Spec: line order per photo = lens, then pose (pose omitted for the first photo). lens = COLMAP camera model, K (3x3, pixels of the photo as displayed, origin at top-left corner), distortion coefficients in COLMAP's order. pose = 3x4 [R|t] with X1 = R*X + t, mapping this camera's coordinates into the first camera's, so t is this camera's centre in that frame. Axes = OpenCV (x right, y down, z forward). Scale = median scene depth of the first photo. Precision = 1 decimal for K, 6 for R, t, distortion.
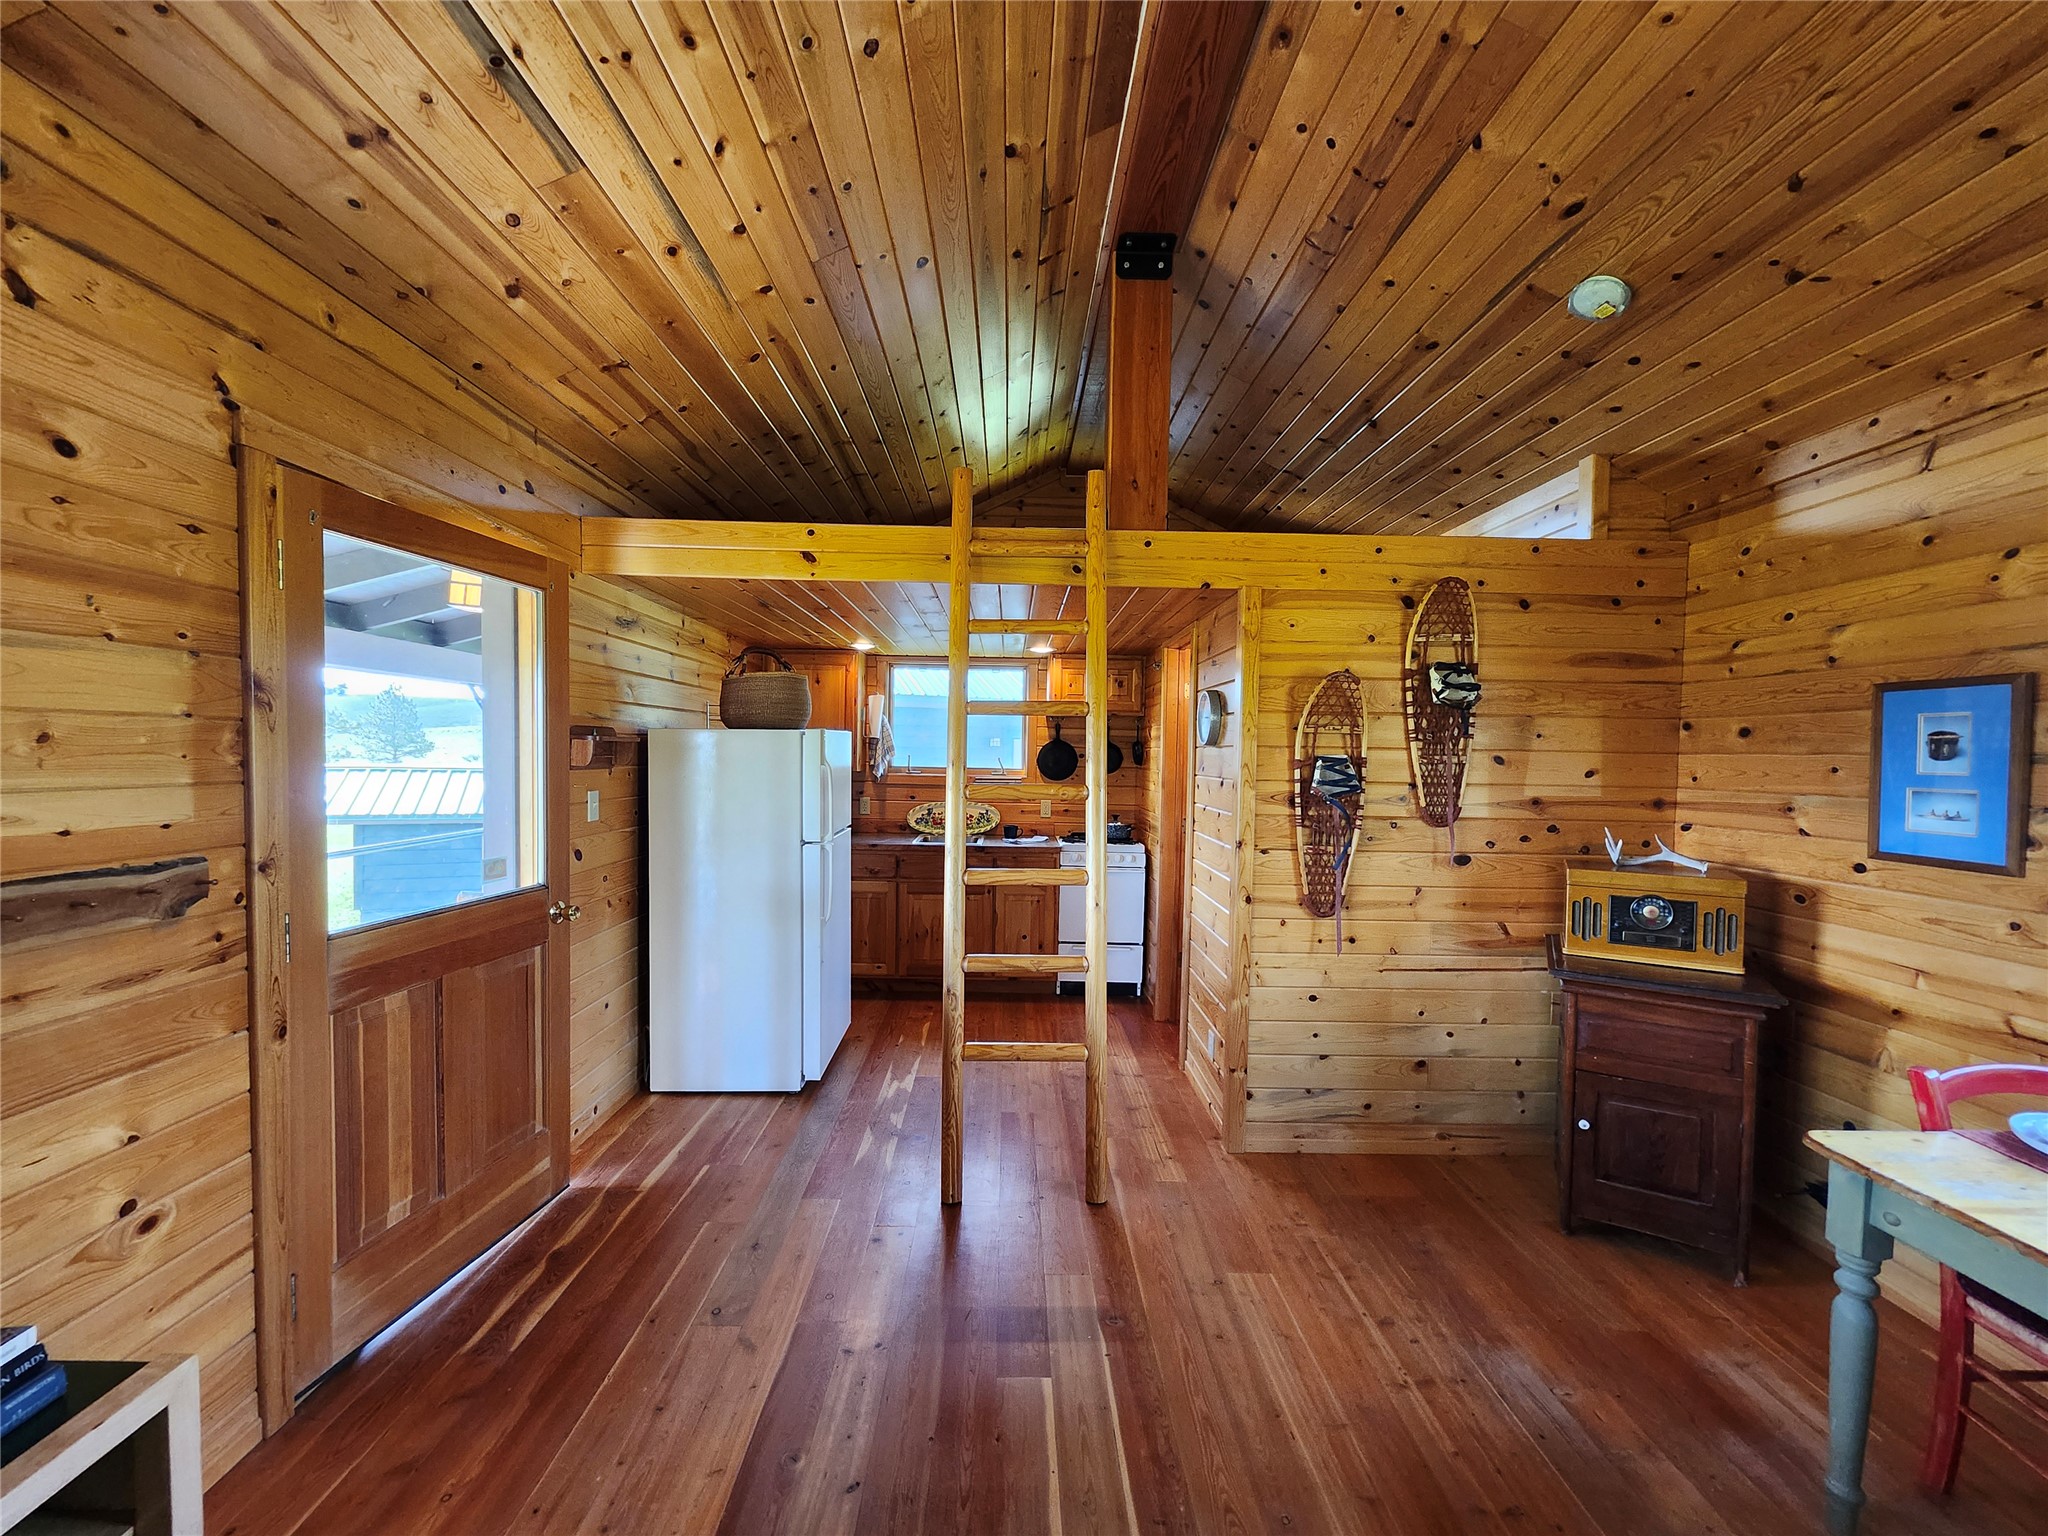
lens RADIAL K [[803.1, 0, 1015.4], [0, 803.1, 782.1], [0, 0, 1]] dist [0.000129, -0.000095]
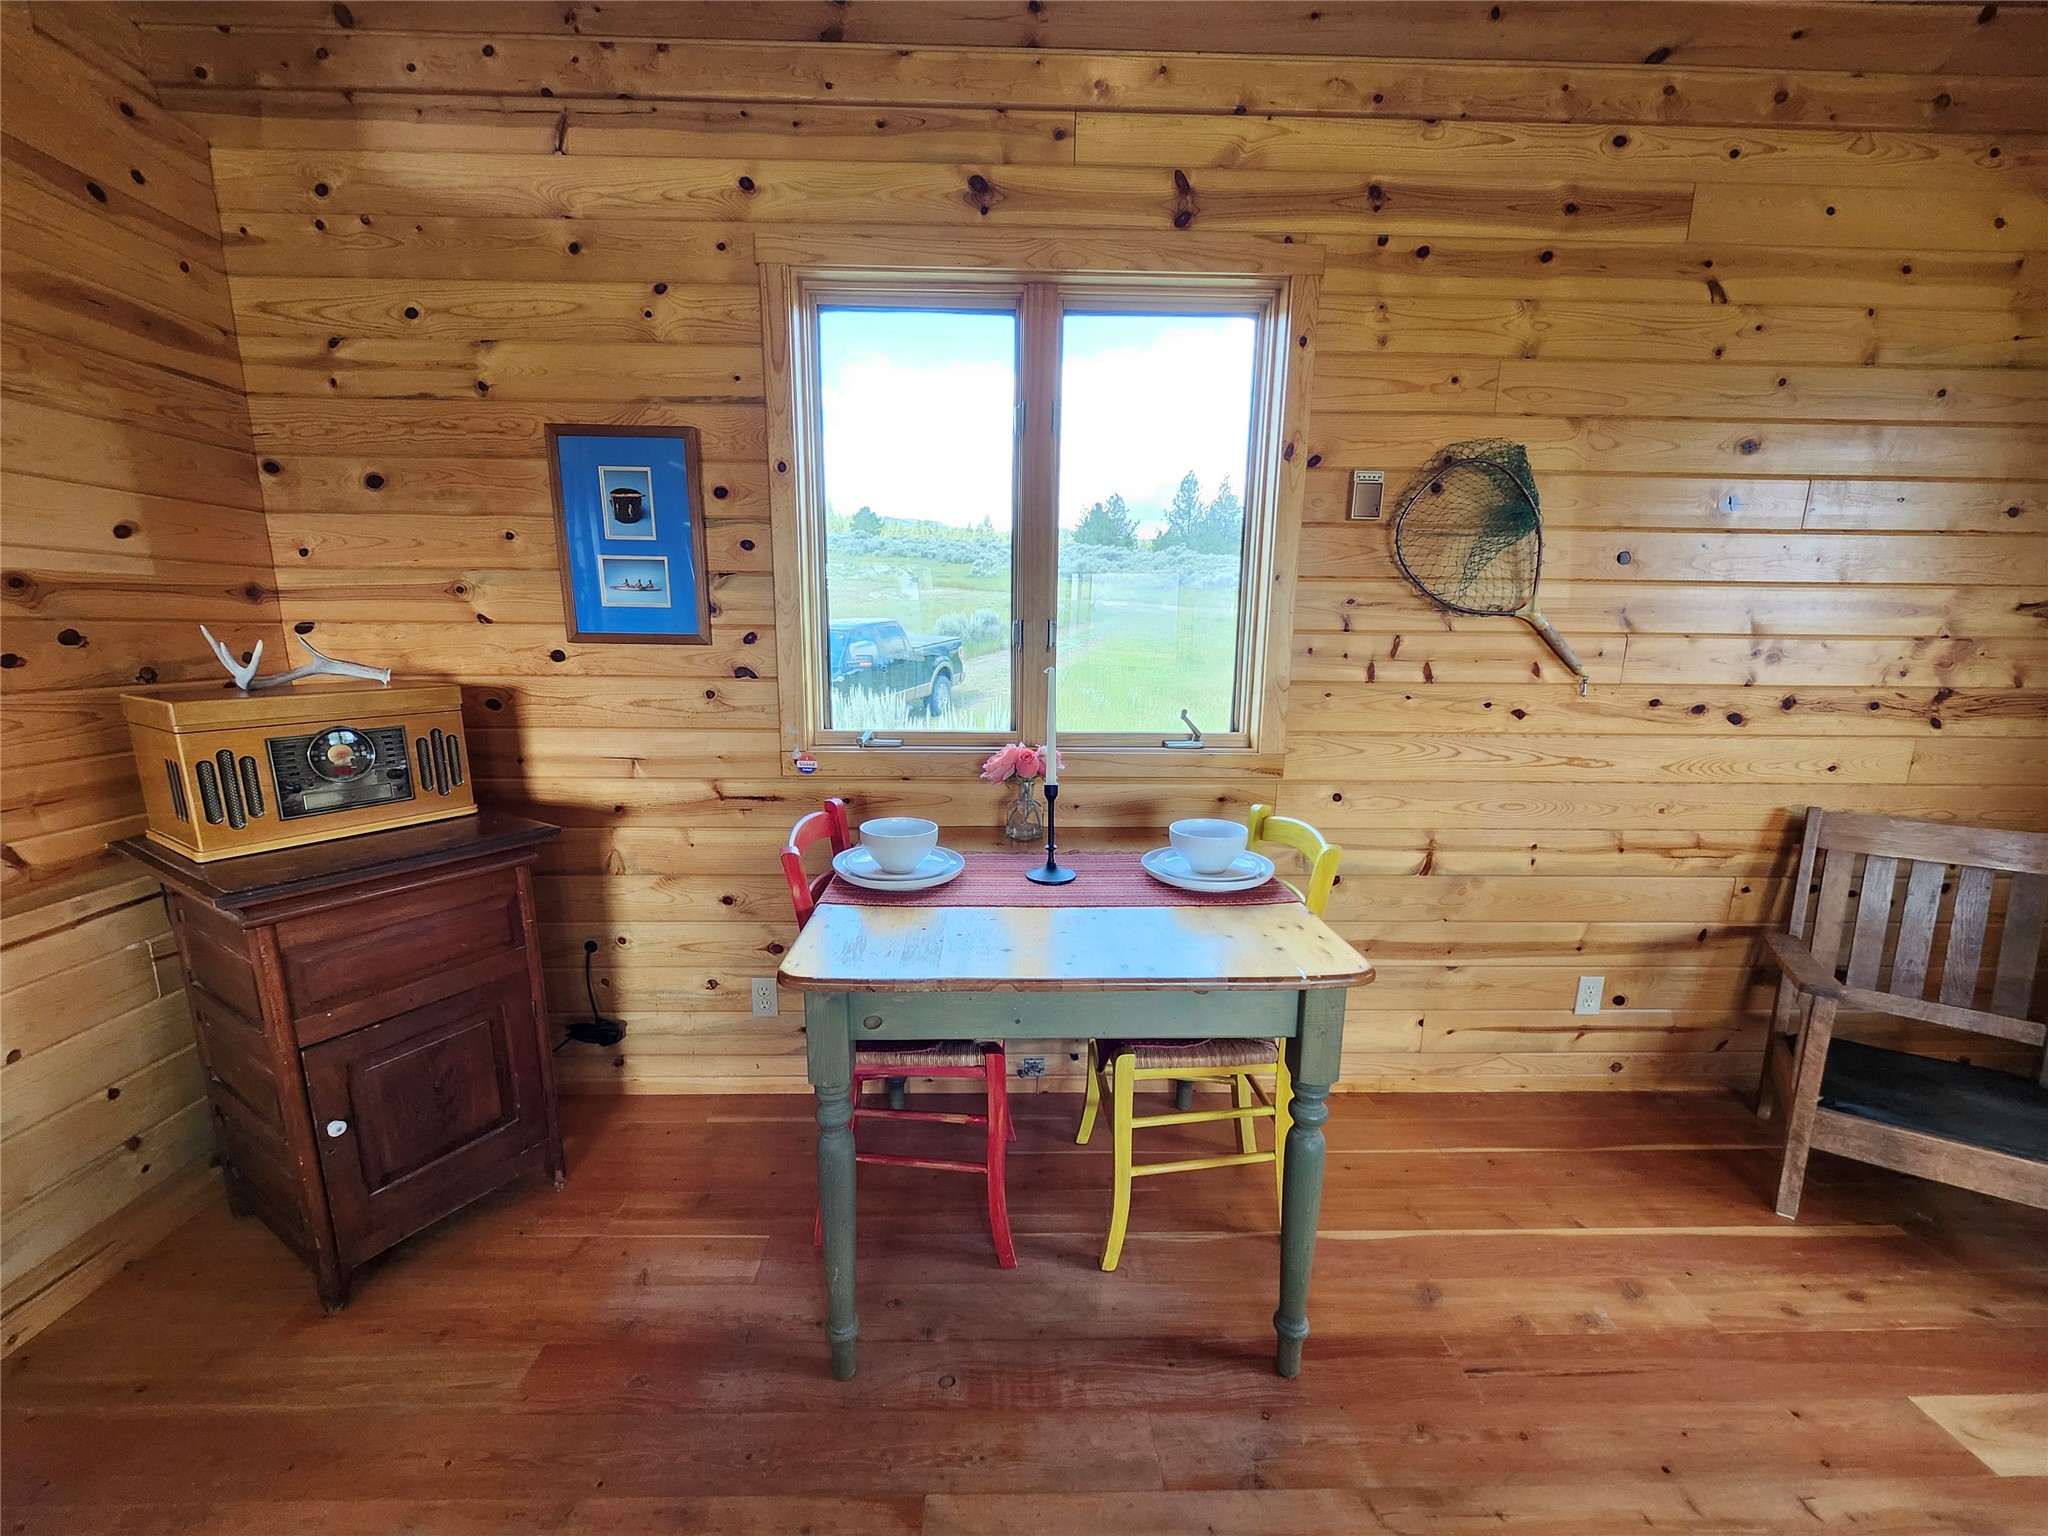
lens RADIAL K [[803.1, 0, 1021.0], [0, 803.1, 779.6], [0, 0, 1]] dist [0.000129, -0.000095]
pose [[-0.015656, -0.205673, 0.978495, 0.167694], [0.026558, 0.978185, 0.206033, 0.065223], [-0.999525, 0.029213, -0.009853, 0.467347]]
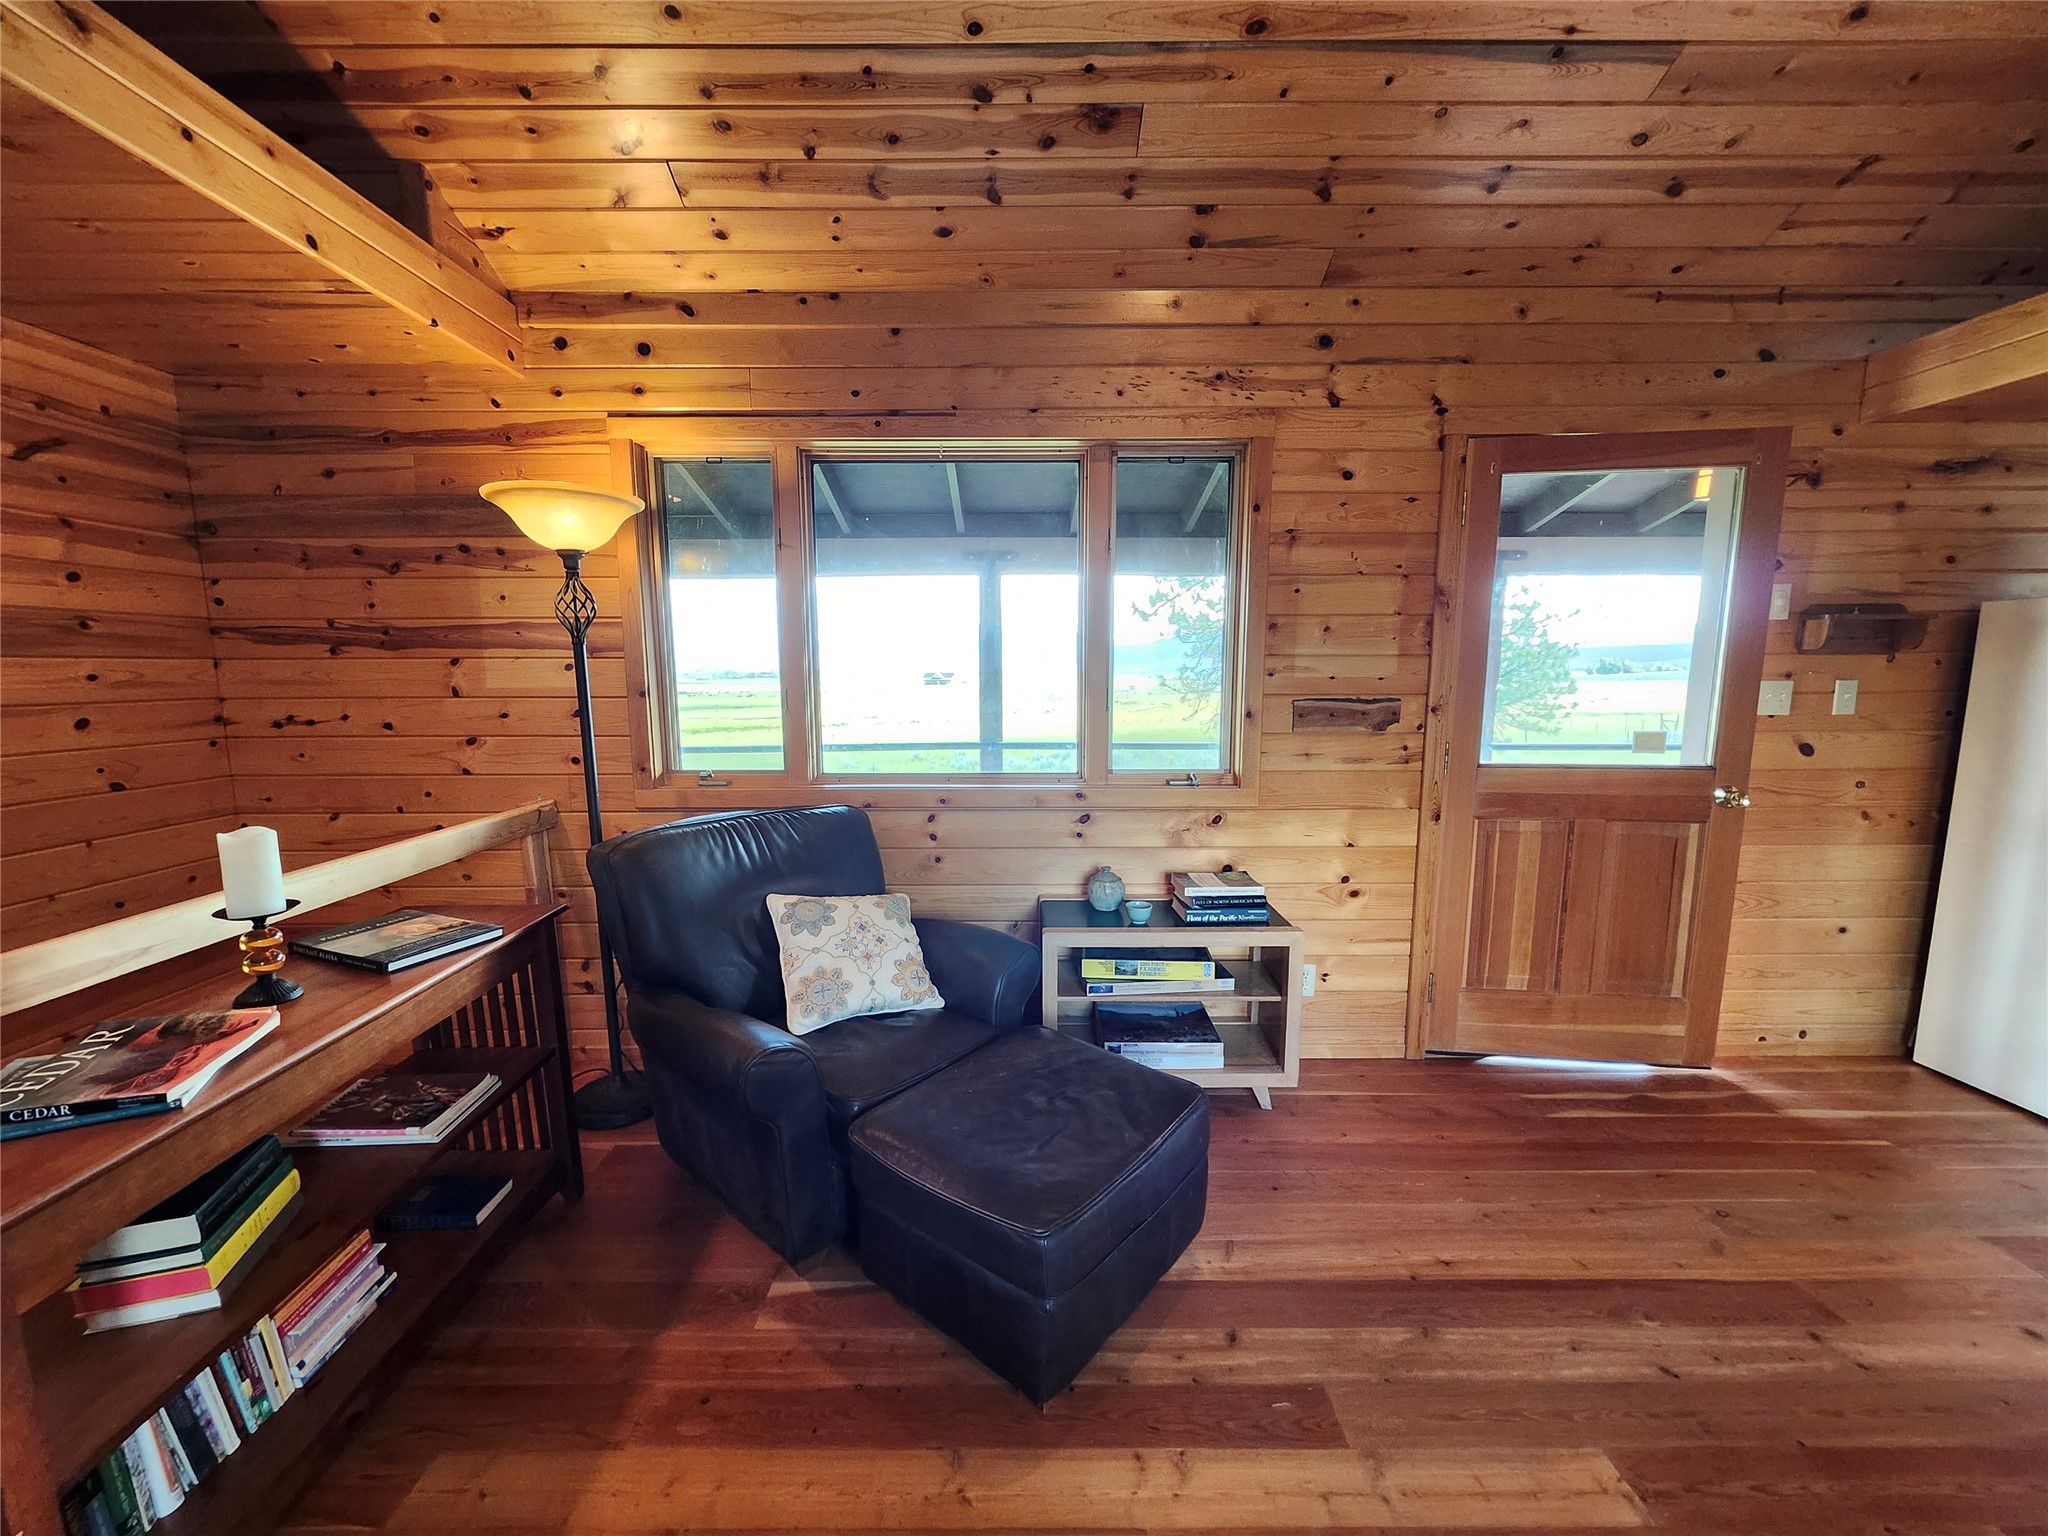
lens RADIAL K [[803.1, 0, 1016.9], [0, 803.1, 781.4], [0, 0, 1]] dist [0.000129, -0.000095]
pose [[-0.007460, 0.121770, -0.992530, 0.413059], [-0.034245, 0.991945, 0.121956, 0.052124], [0.999386, 0.034899, -0.003230, 0.121390]]
